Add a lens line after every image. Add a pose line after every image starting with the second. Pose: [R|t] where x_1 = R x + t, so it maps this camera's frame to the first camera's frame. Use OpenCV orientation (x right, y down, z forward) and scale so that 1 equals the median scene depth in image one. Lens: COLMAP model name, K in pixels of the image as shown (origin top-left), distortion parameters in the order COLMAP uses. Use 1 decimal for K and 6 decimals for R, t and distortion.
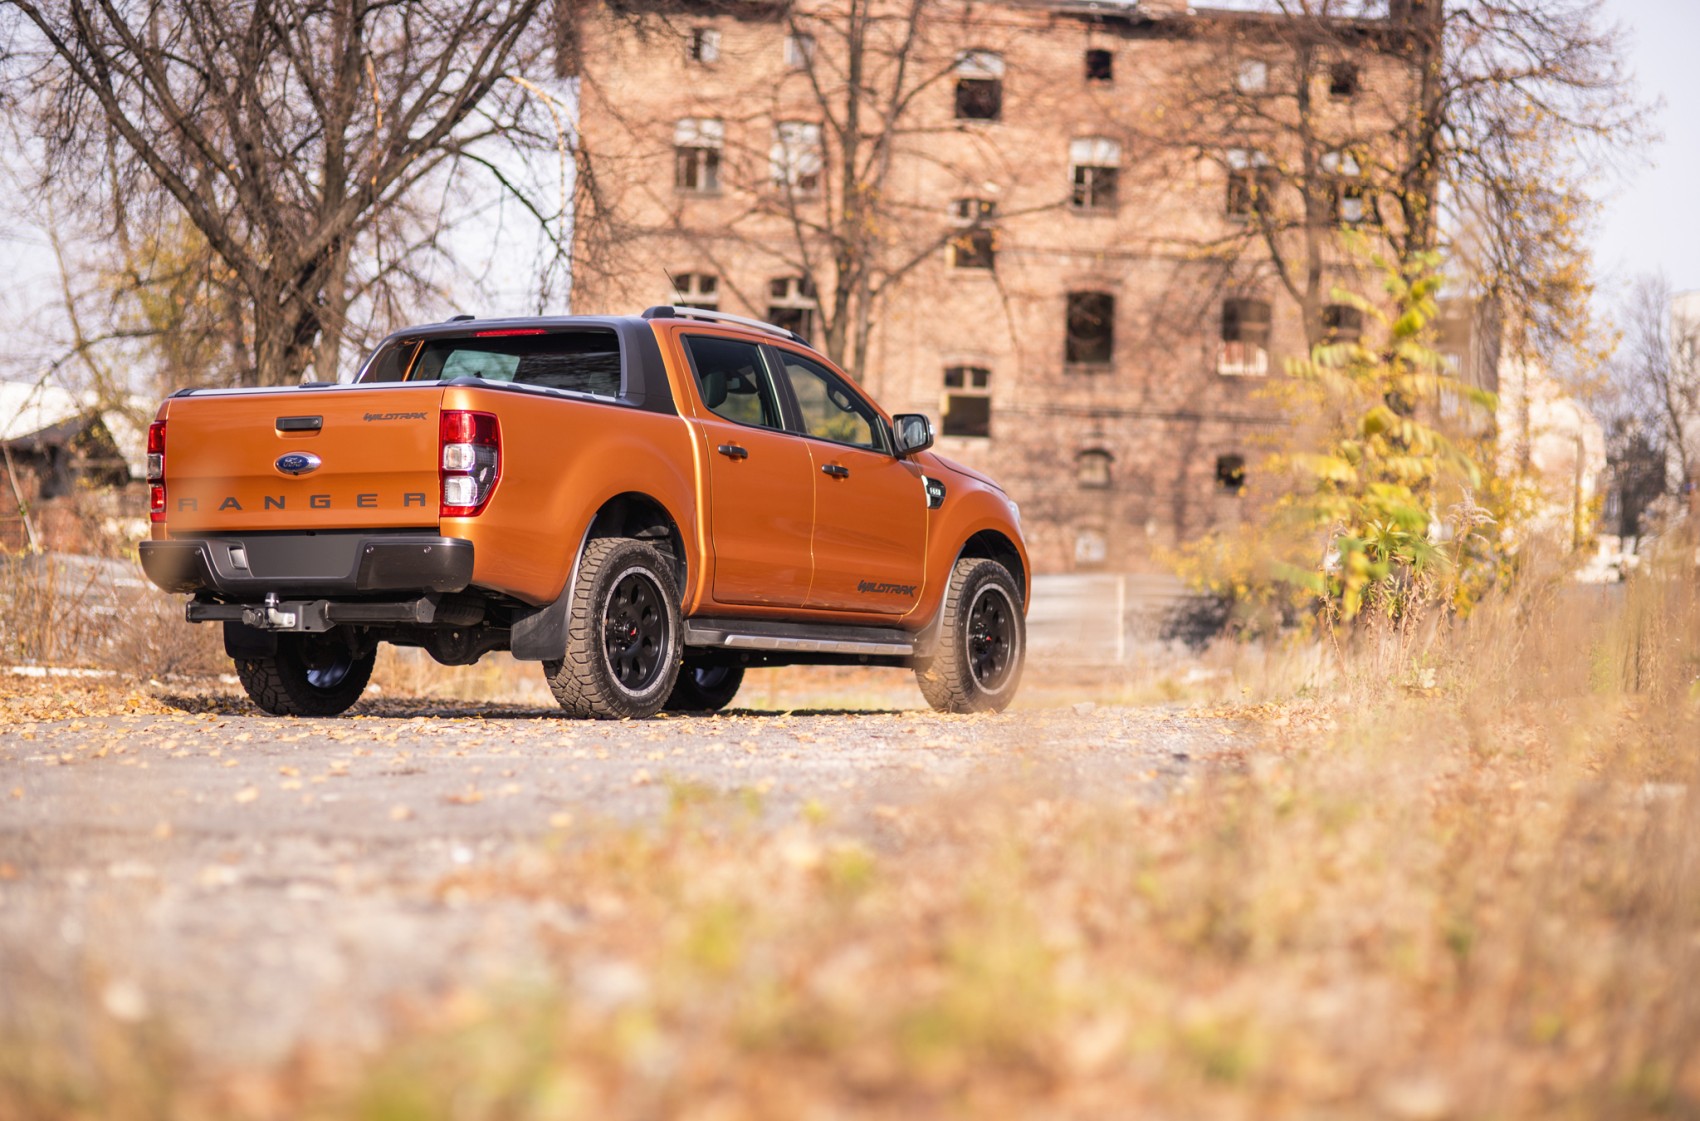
lens RADIAL K [[3521.3, 0, 850.0], [0, 3521.3, 560.5], [0, 0, 1]] dist [-0.013023, -0.057692]
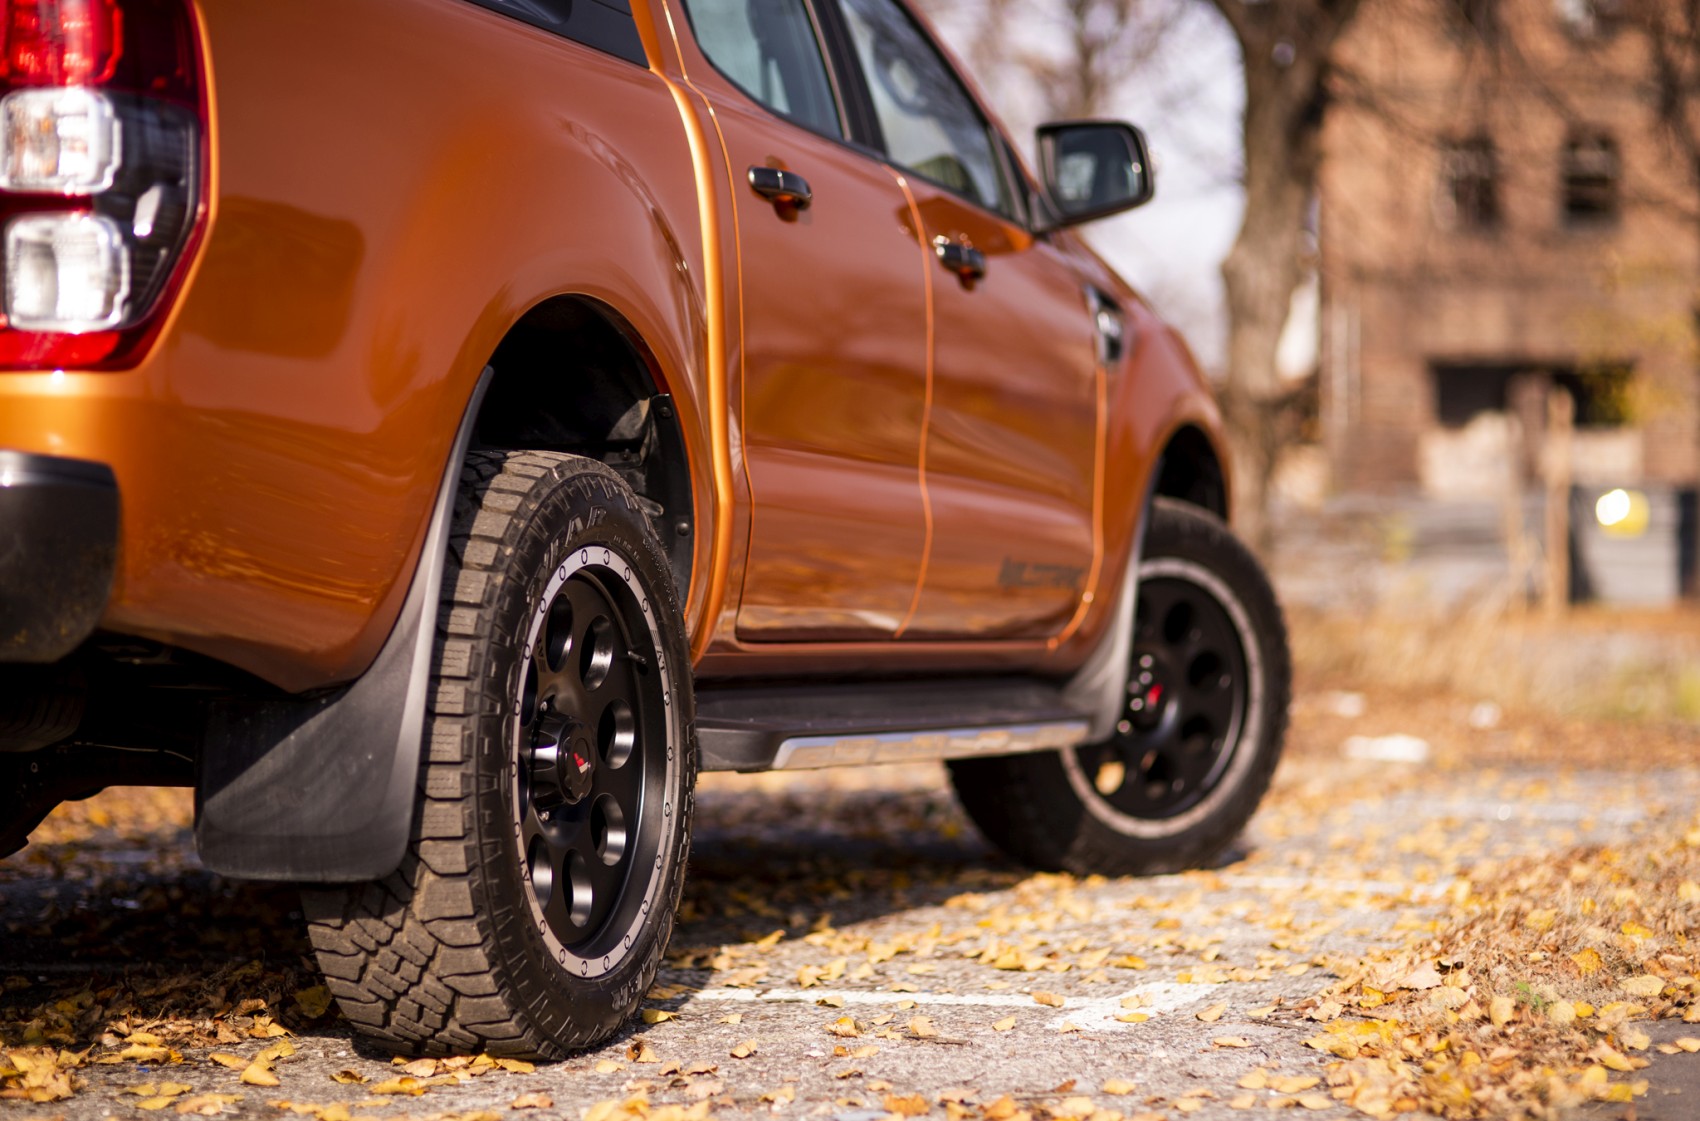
lens RADIAL K [[3828.3, 0, 850.0], [0, 3828.3, 560.5], [0, 0, 1]] dist [-0.034525, -0.033400]
pose [[0.979700, -0.006435, 0.200368, -0.106405], [0.000800, 0.999602, 0.028193, -0.006185], [-0.200470, -0.027460, 0.979315, 0.686858]]
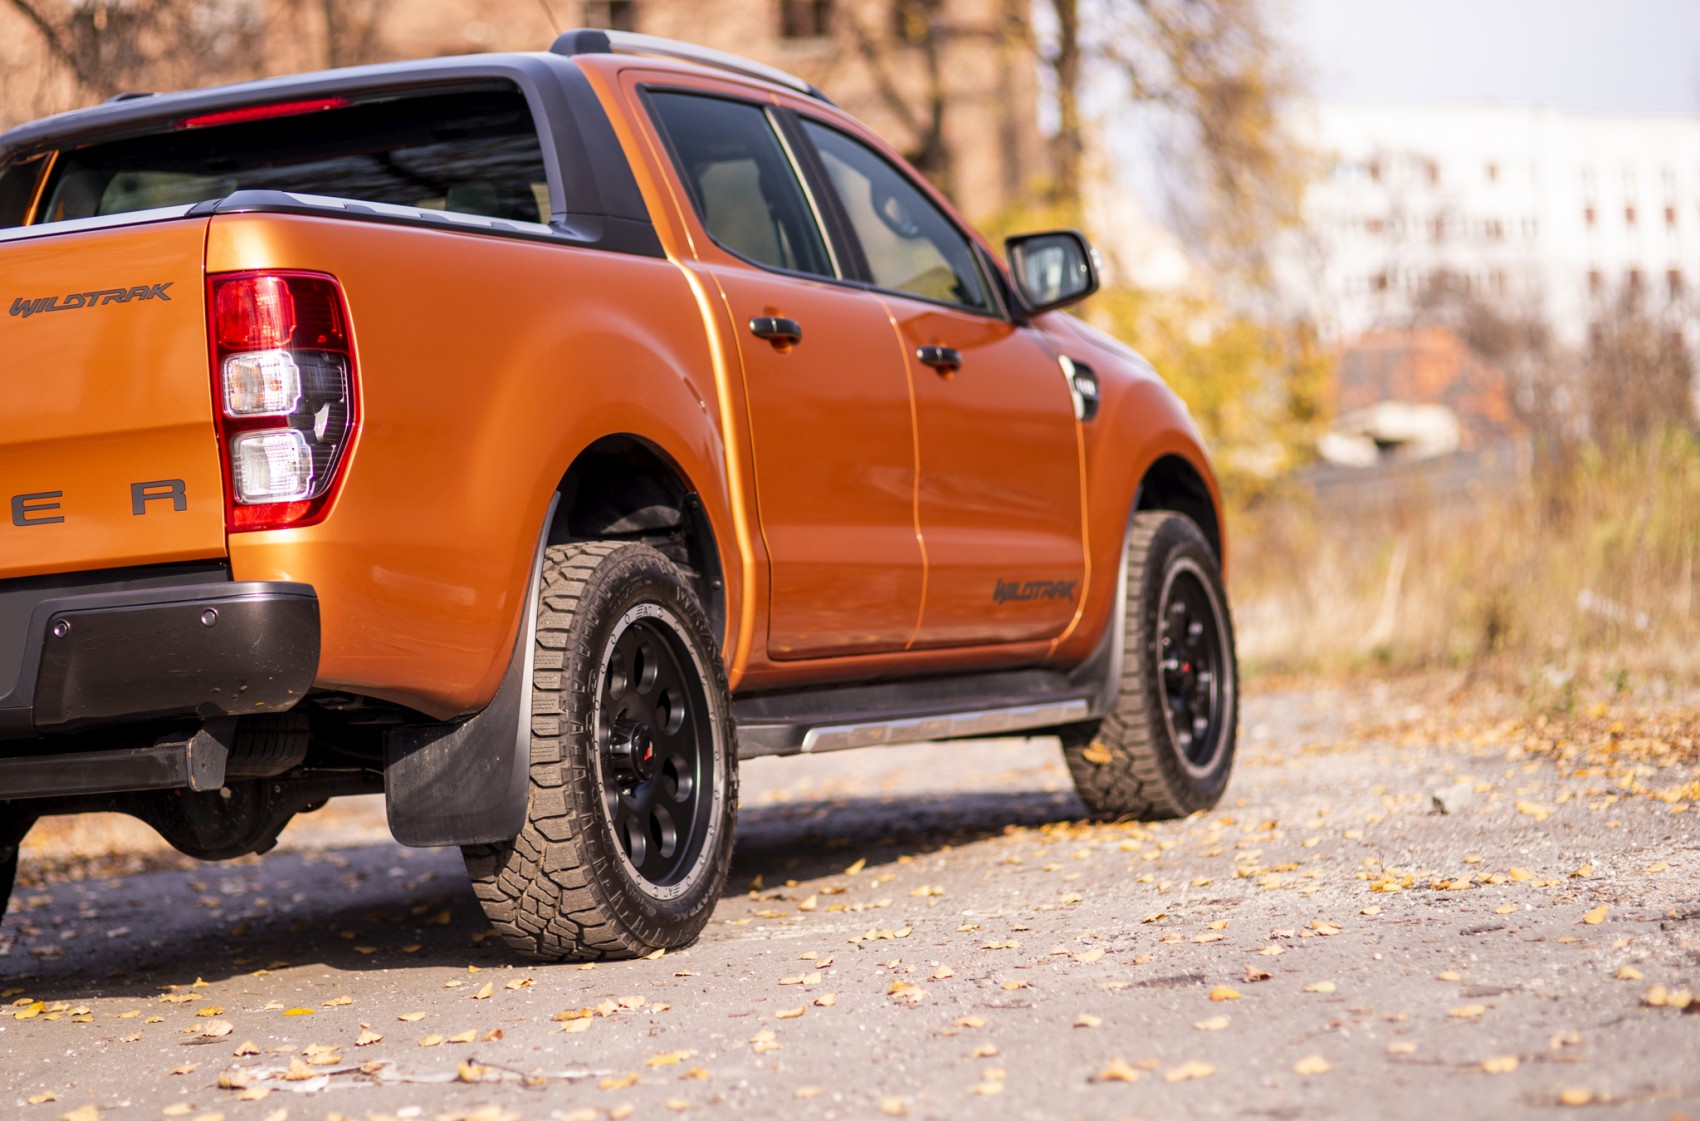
lens RADIAL K [[4222.5, 0, 850.0], [0, 4222.5, 560.5], [0, 0, 1]] dist [-0.078017, -0.406904]
pose [[0.987044, -0.087279, 0.134635, -0.107264], [0.084883, 0.996115, 0.023448, -0.013998], [-0.136158, -0.011716, 0.990618, 0.484320]]
